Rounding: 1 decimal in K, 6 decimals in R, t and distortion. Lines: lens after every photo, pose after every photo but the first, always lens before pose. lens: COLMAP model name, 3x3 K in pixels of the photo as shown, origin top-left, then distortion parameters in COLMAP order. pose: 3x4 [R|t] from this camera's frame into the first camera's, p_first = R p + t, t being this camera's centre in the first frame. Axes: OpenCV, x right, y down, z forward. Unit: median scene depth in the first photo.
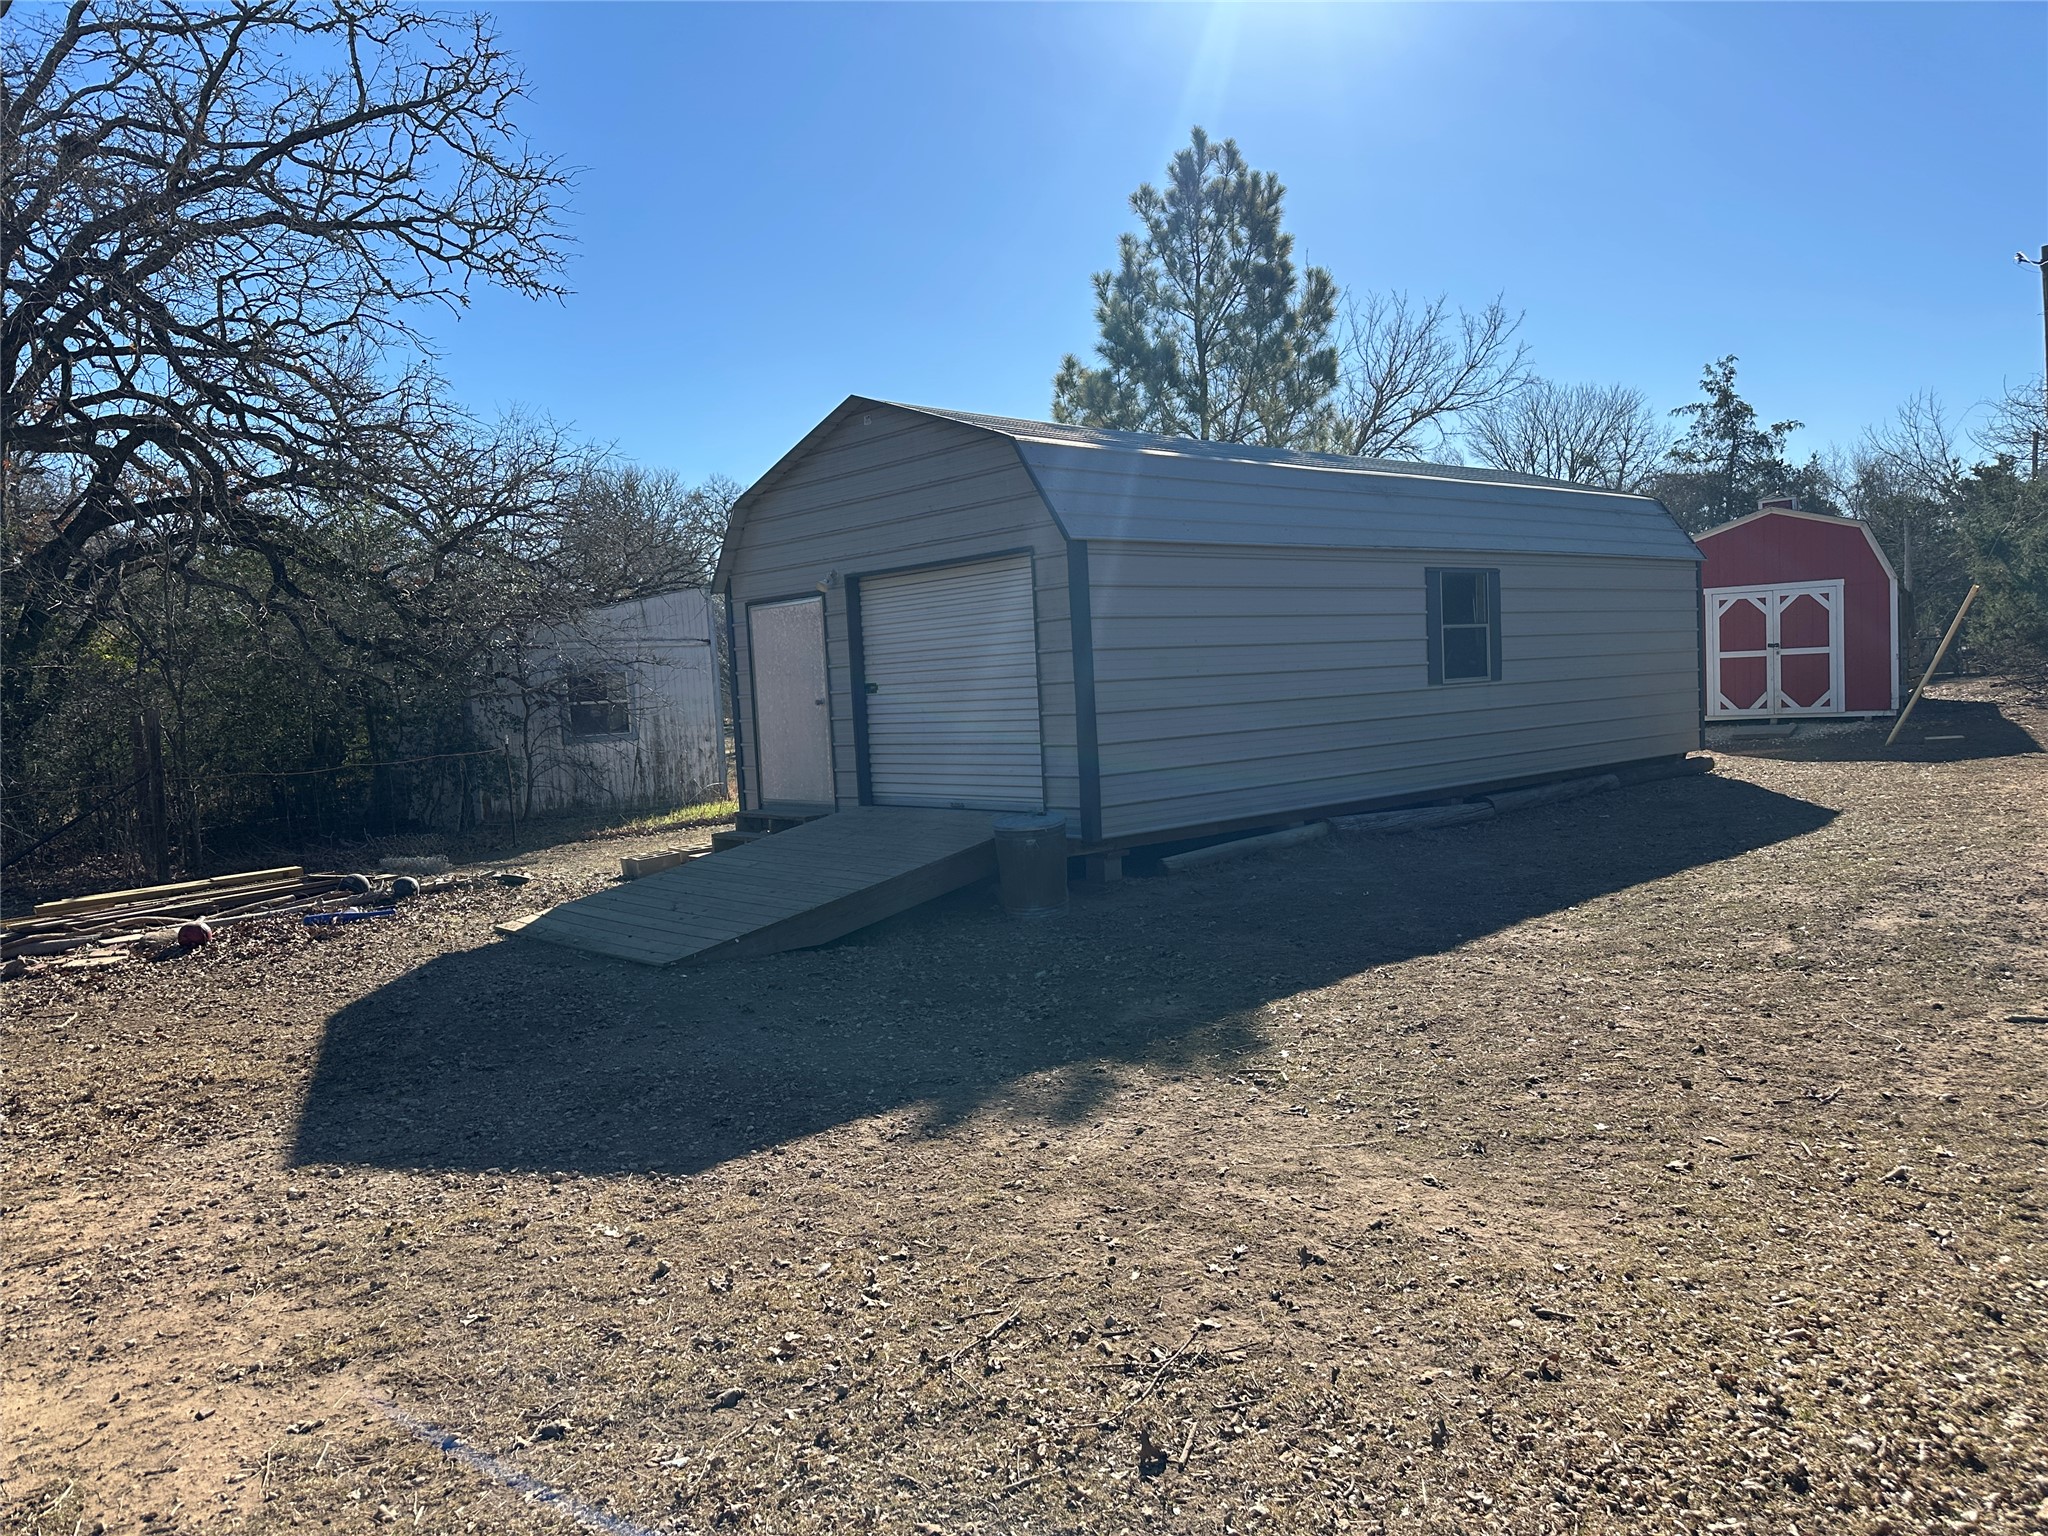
lens RADIAL K [[1425.4, 0, 1040.4], [0, 1425.4, 758.6], [0, 0, 1]] dist [0.116296, -0.159861]
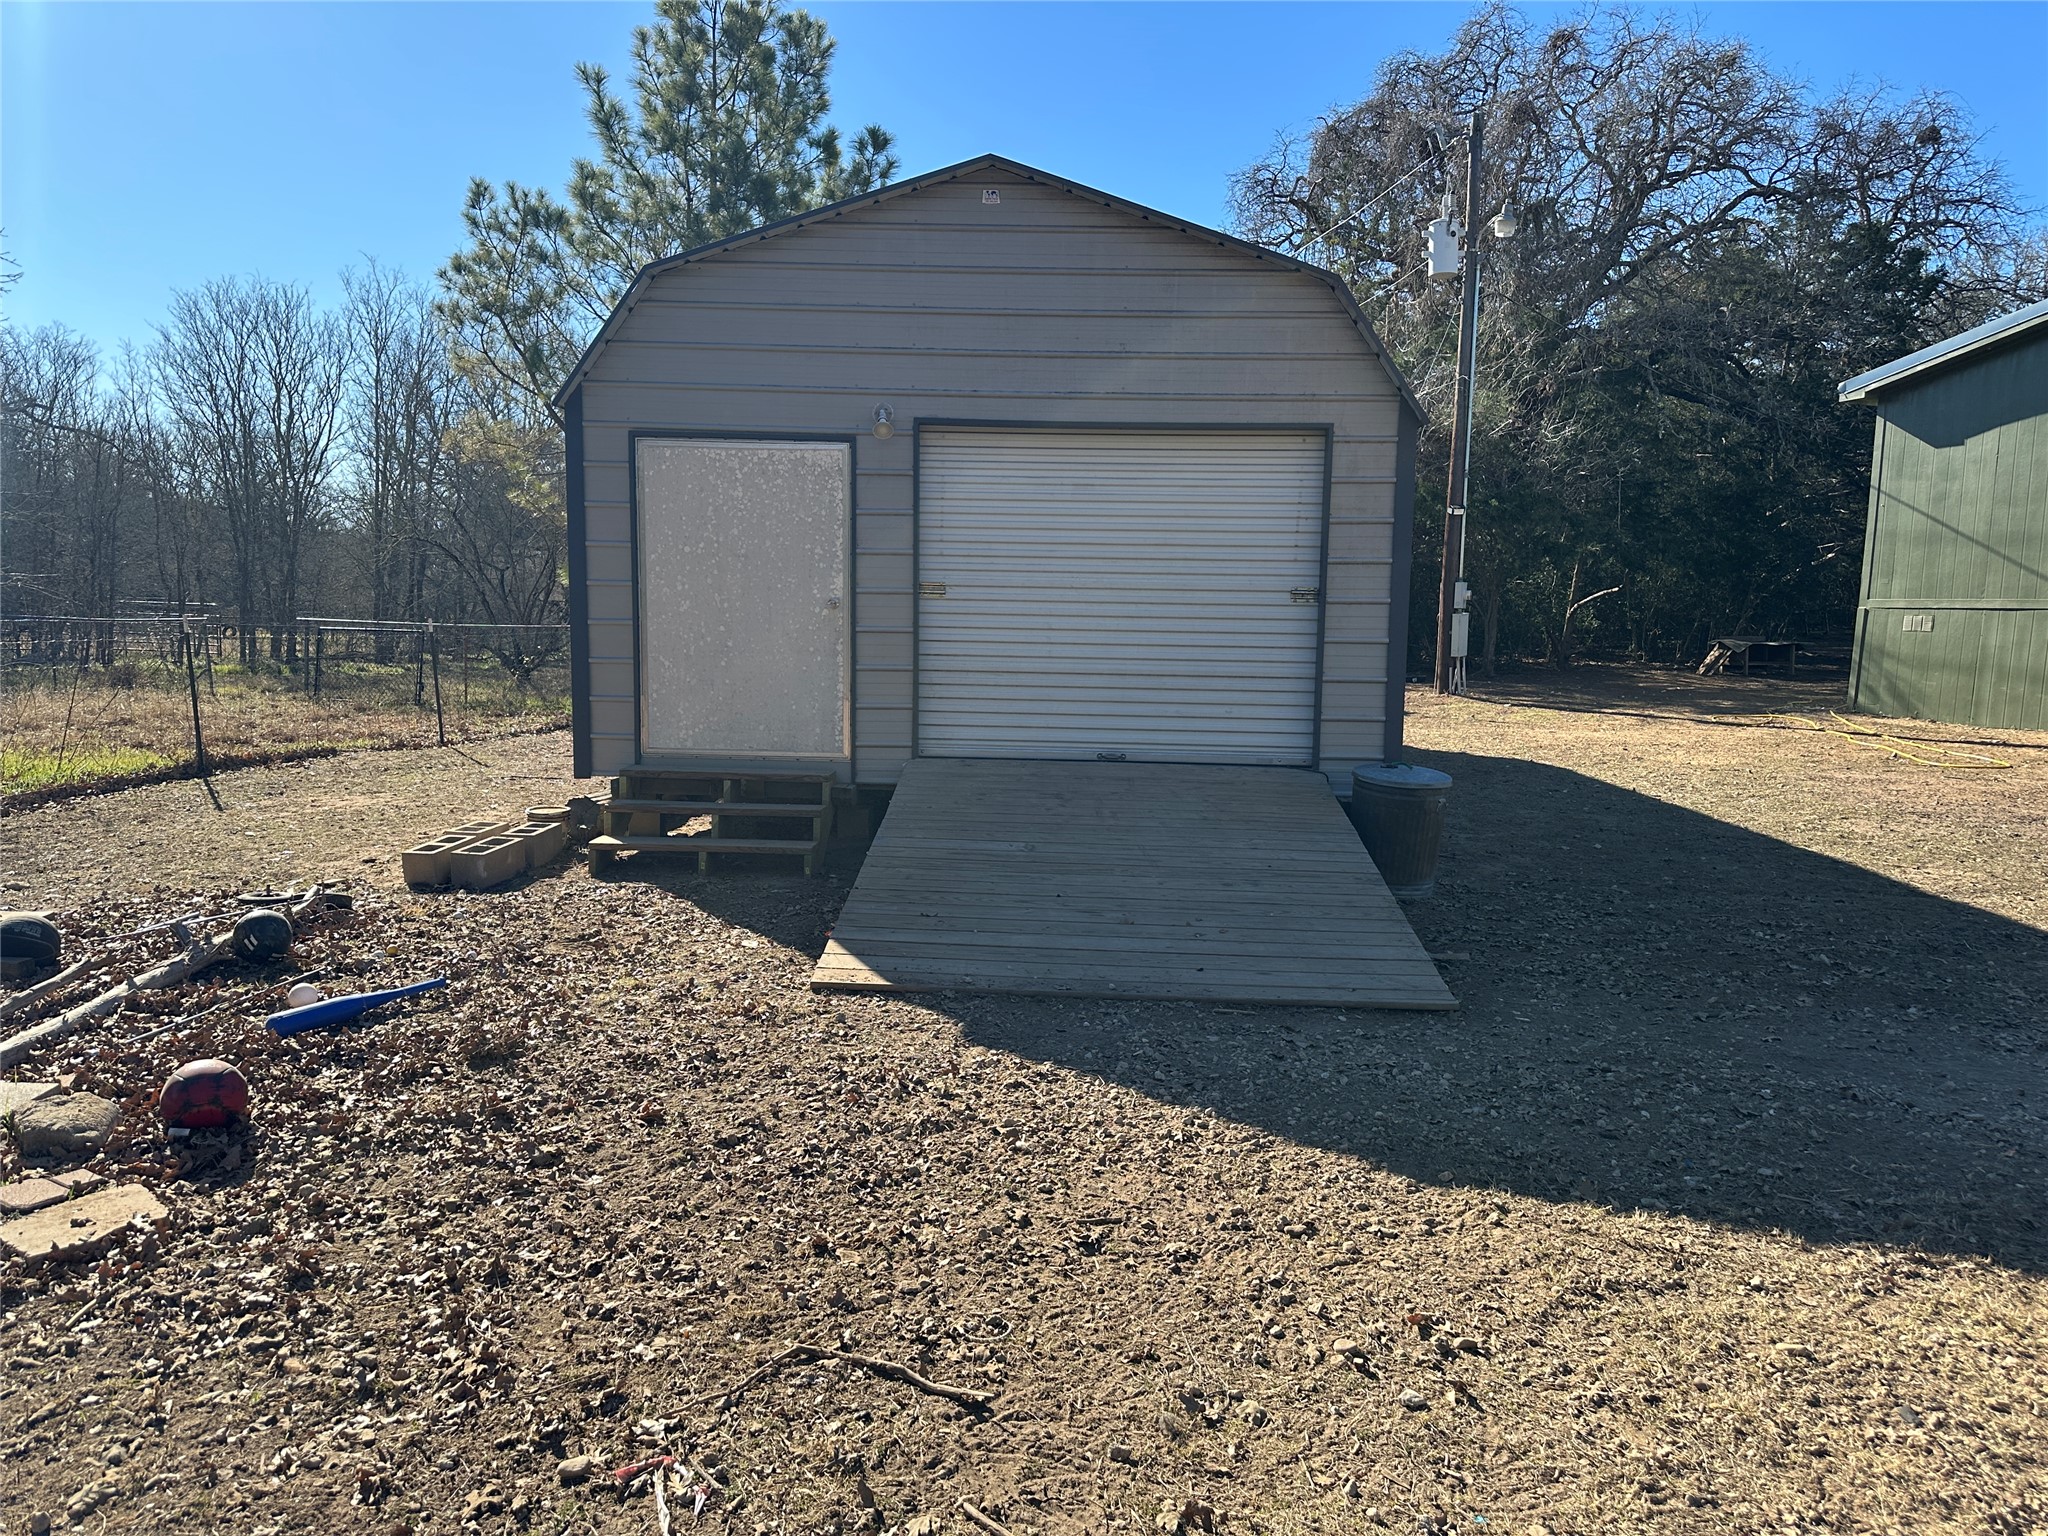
lens RADIAL K [[1425.4, 0, 1040.4], [0, 1425.4, 758.6], [0, 0, 1]] dist [0.116296, -0.159861]
pose [[0.673916, -0.002955, 0.738802, -0.593619], [-0.013490, 0.999776, 0.016304, 0.020631], [-0.738685, -0.020954, 0.673725, 0.494411]]
